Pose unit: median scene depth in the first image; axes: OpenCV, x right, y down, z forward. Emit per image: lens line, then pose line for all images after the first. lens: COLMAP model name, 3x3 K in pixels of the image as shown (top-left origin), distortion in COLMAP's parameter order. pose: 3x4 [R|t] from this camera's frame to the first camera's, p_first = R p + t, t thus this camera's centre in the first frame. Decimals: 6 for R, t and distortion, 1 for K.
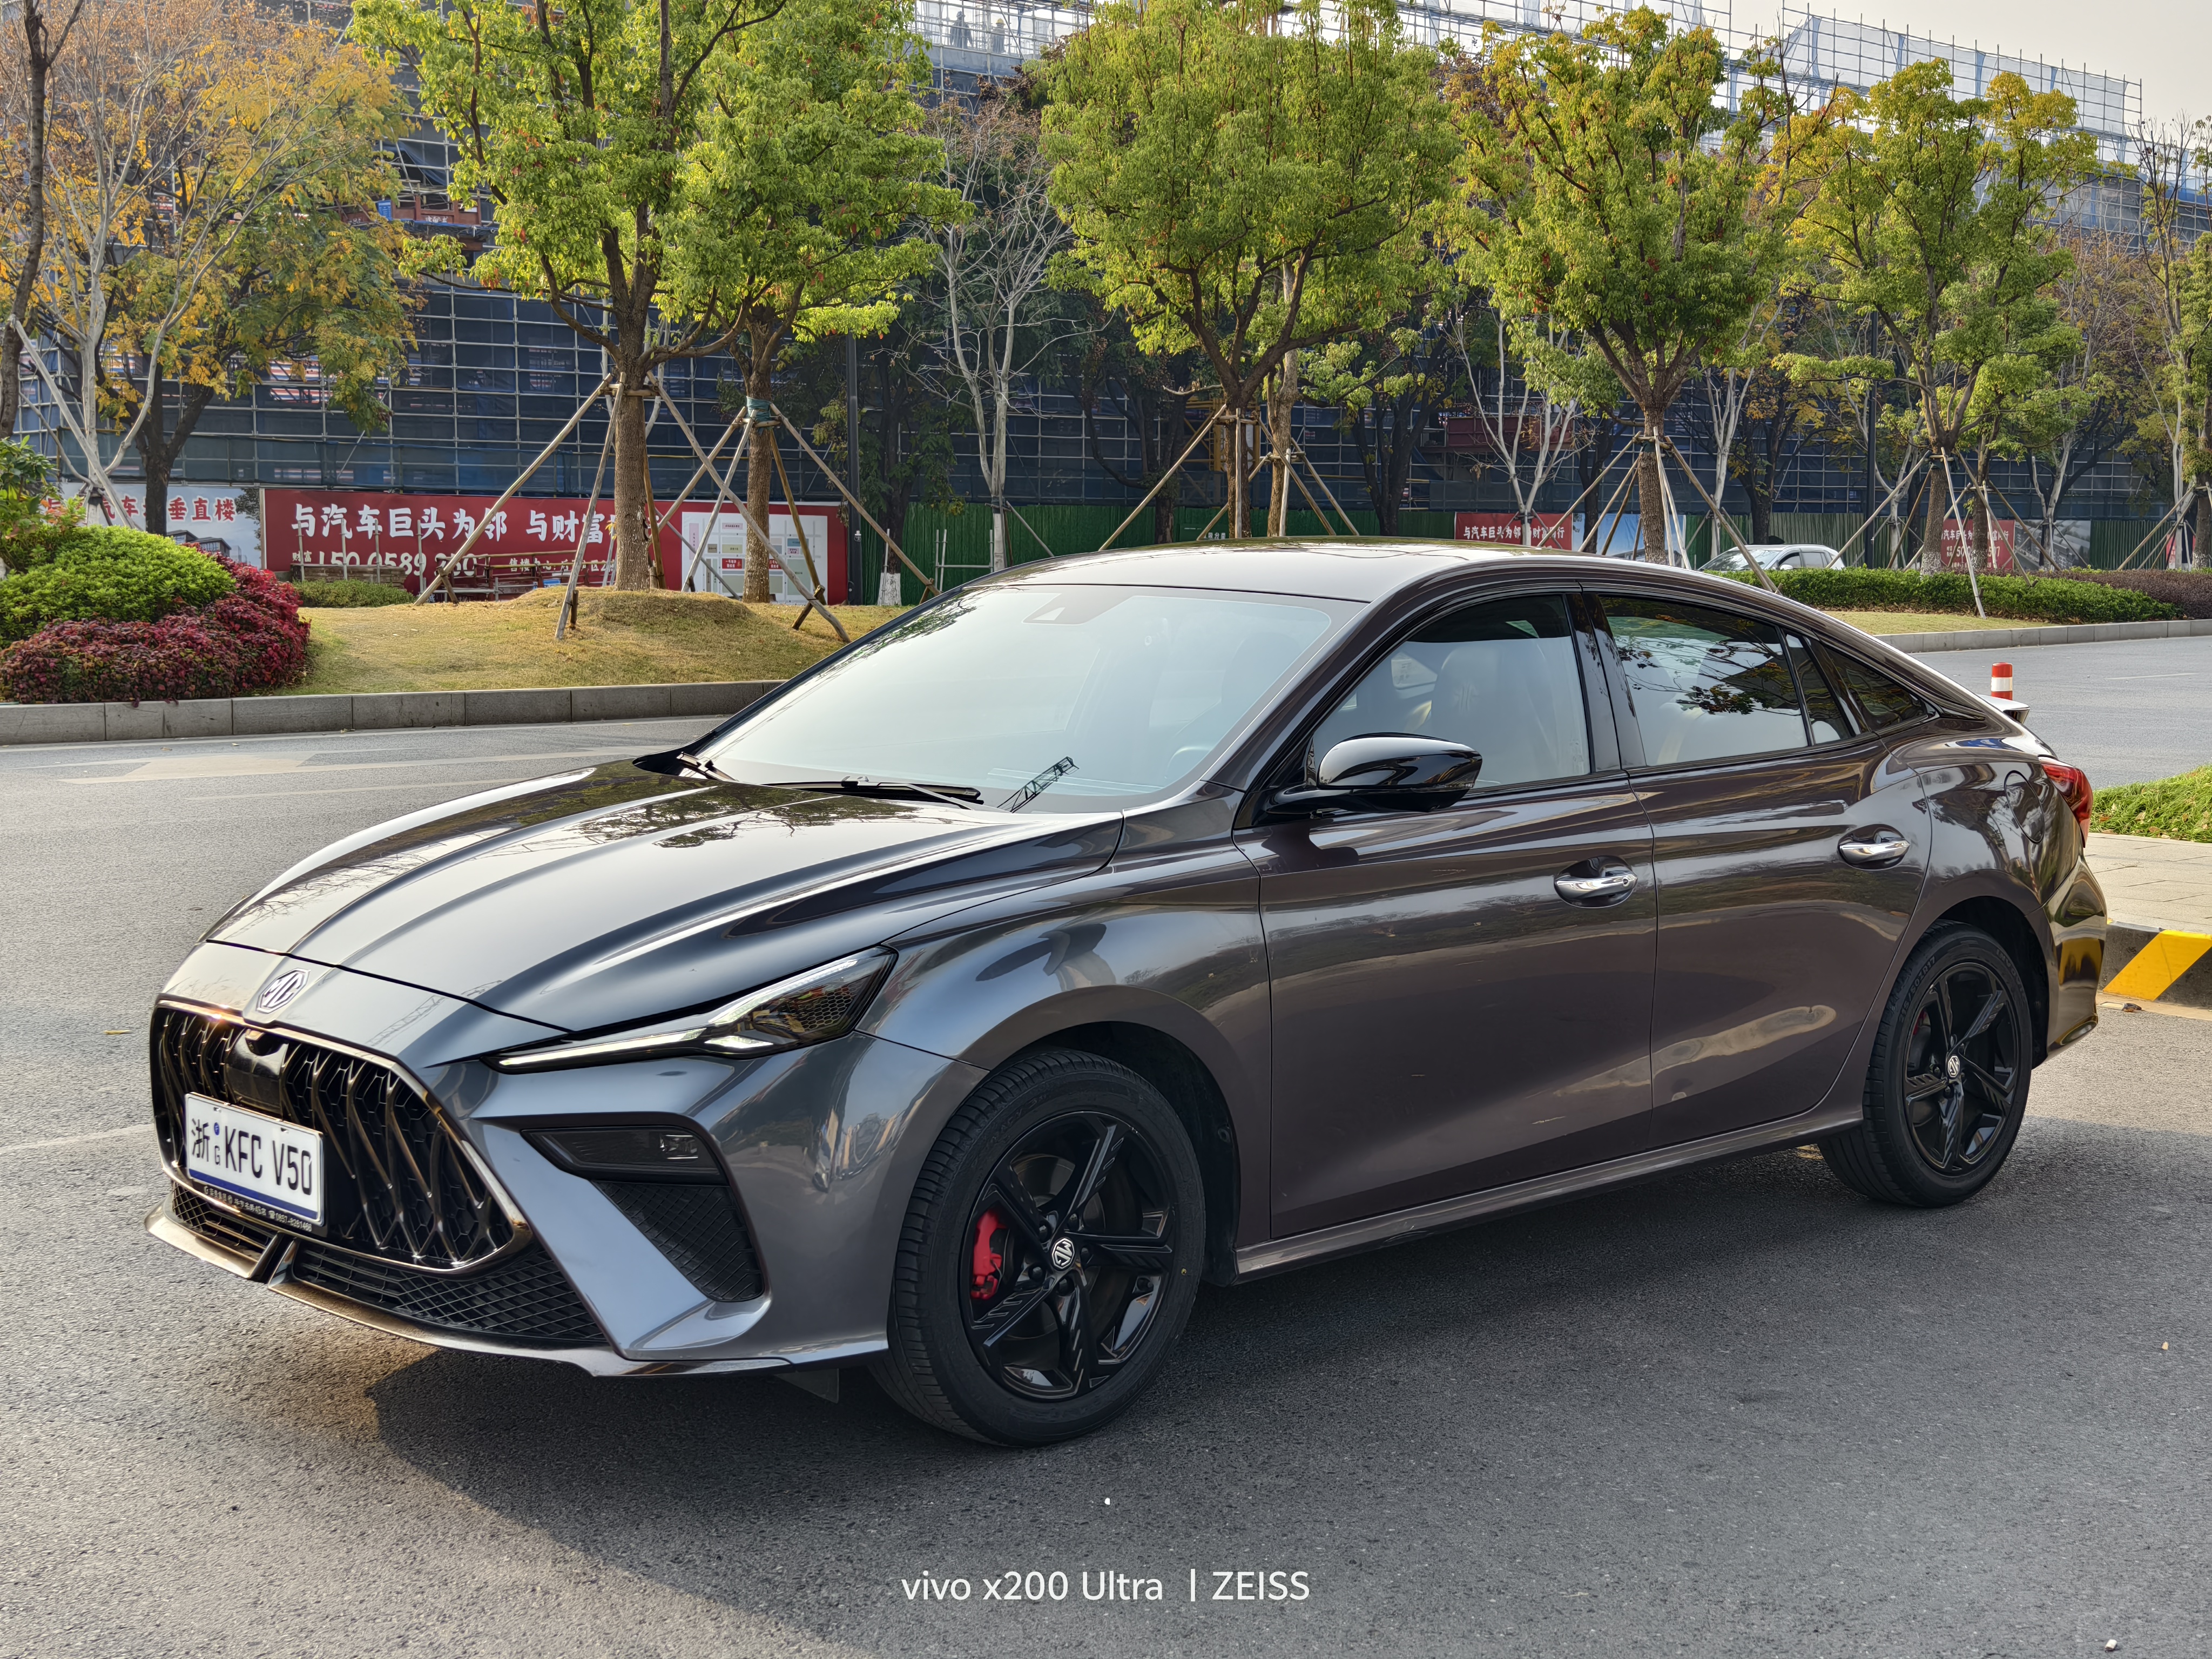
lens RADIAL K [[2969.9, 0, 1105.4], [0, 2969.9, 825.7], [0, 0, 1]] dist [0.067902, 0.000000]
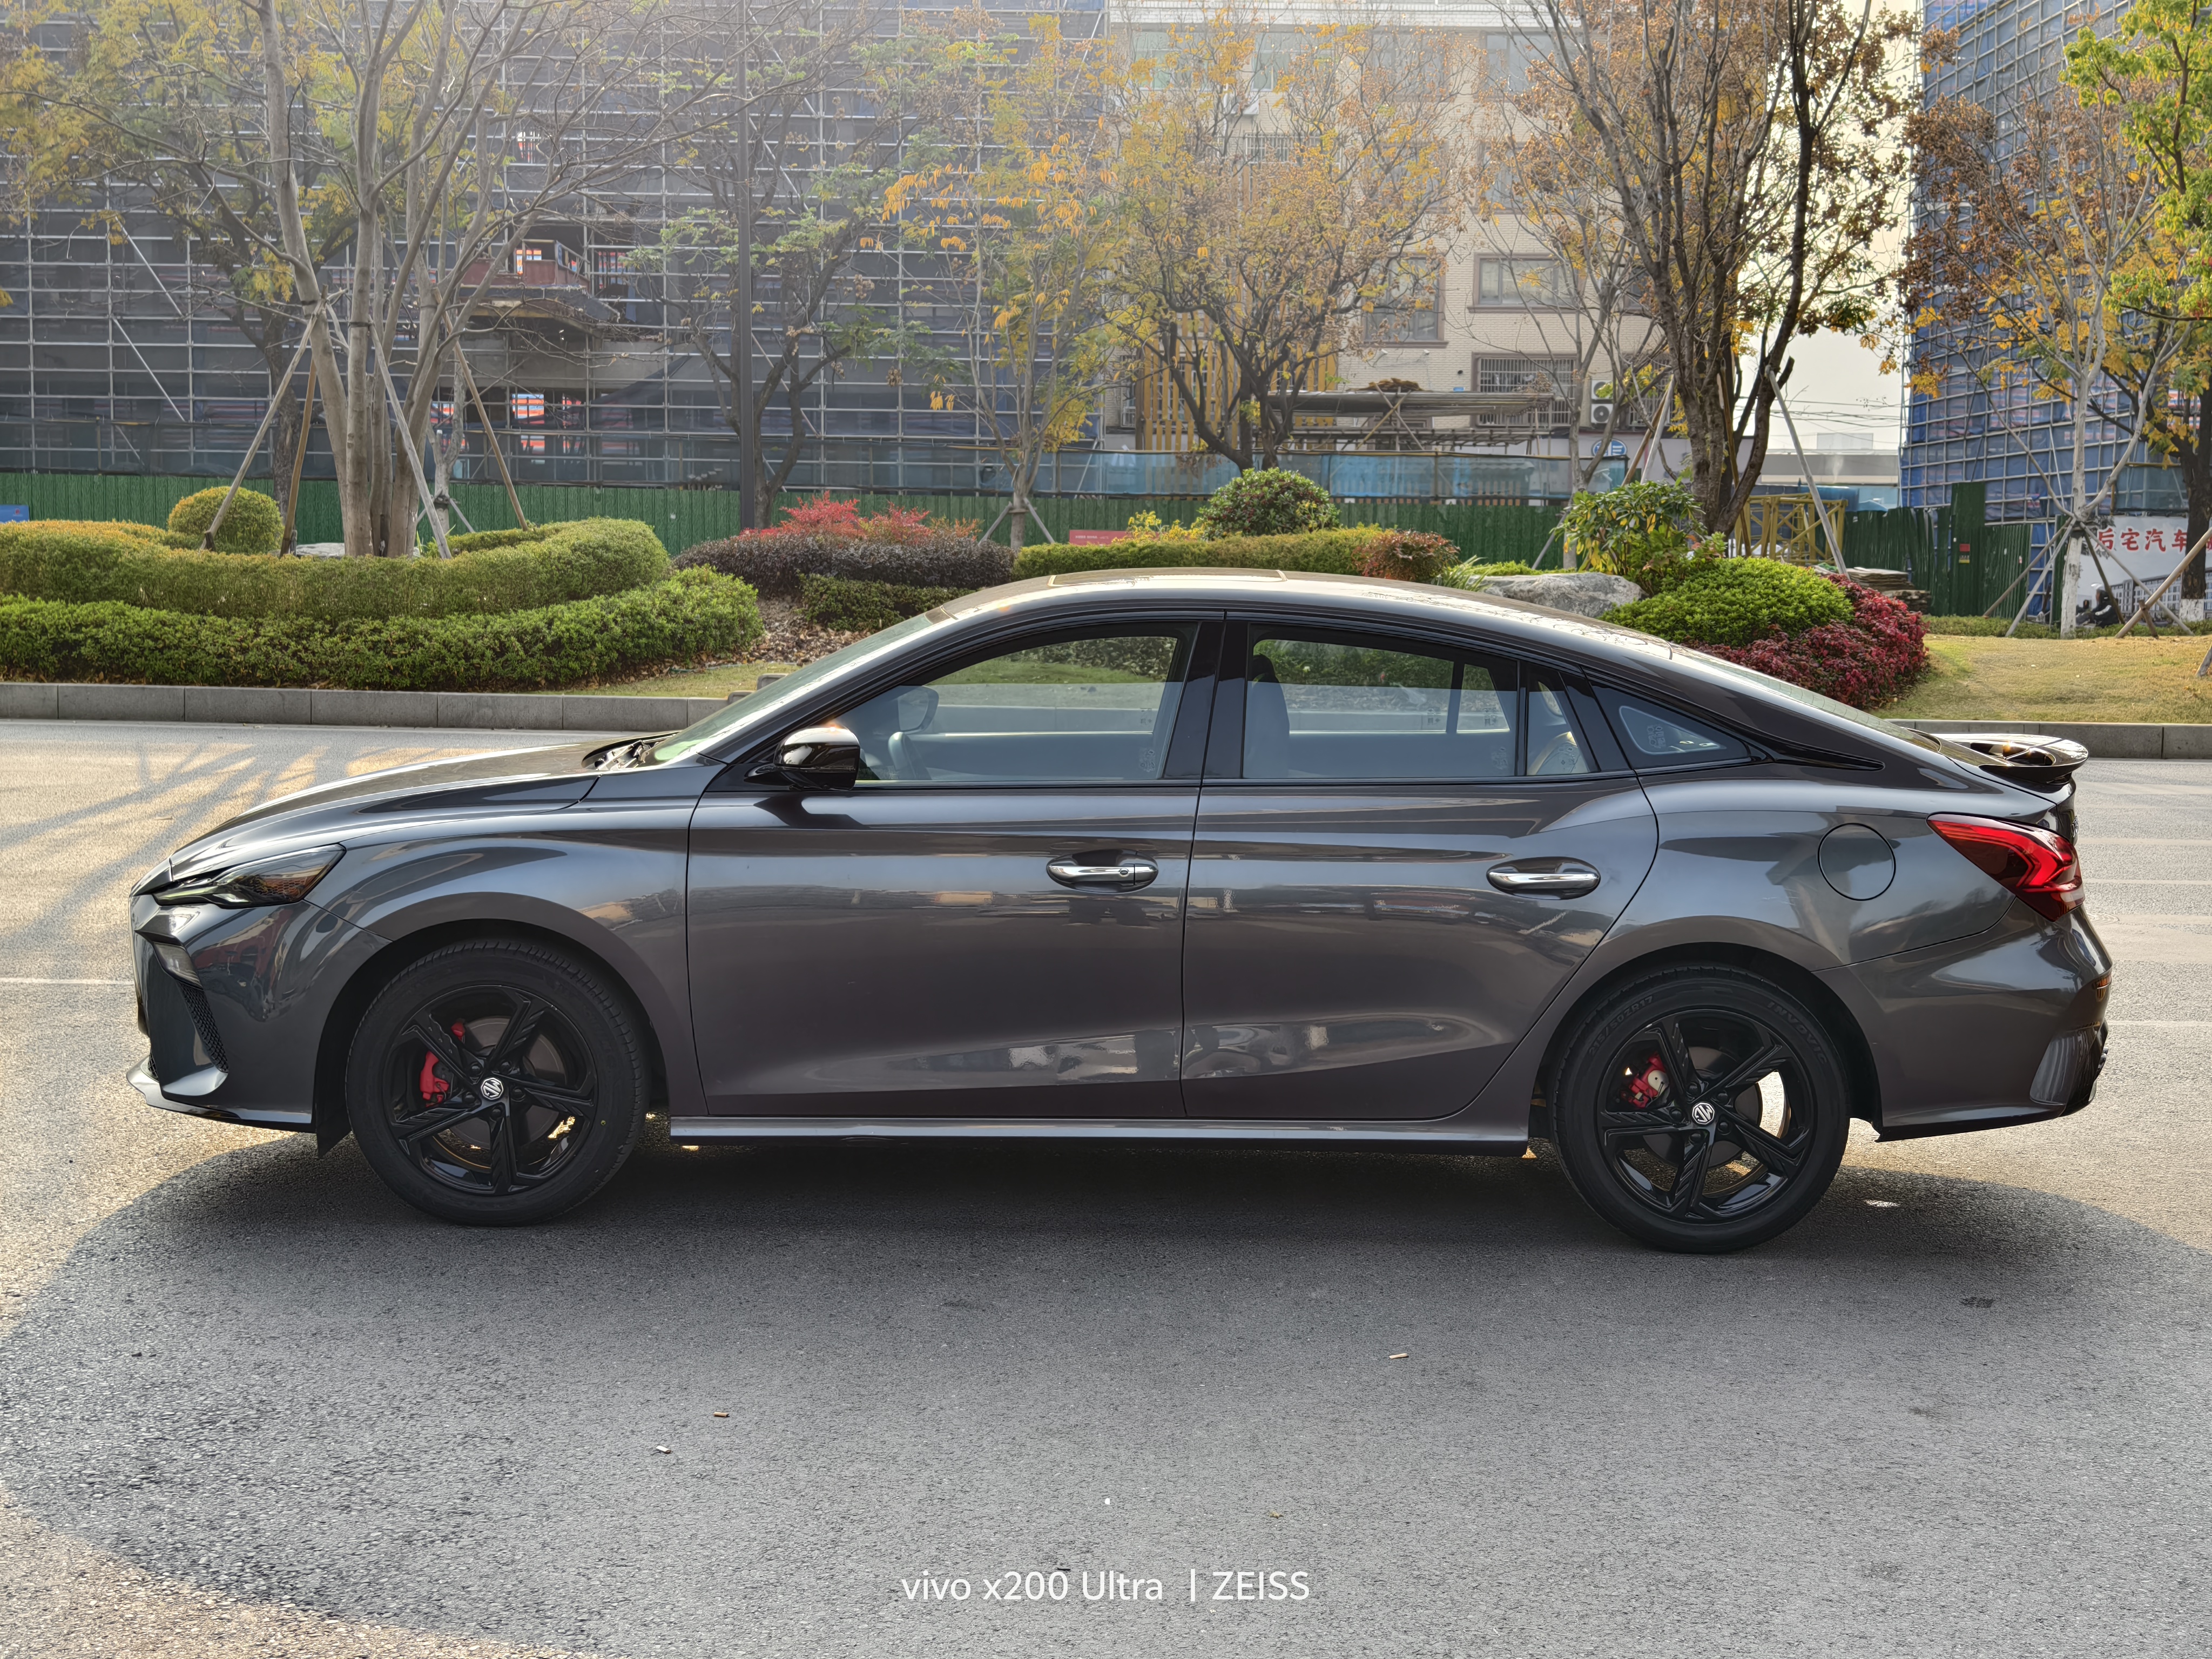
lens RADIAL K [[2969.9, 0, 1105.1], [0, 2969.9, 833.7], [0, 0, 1]] dist [0.067902, 0.000000]
pose [[0.722585, 0.071343, -0.687591, 0.271431], [-0.077304, 0.996761, 0.022184, -0.005671], [0.686946, 0.037123, 0.725760, 0.050158]]
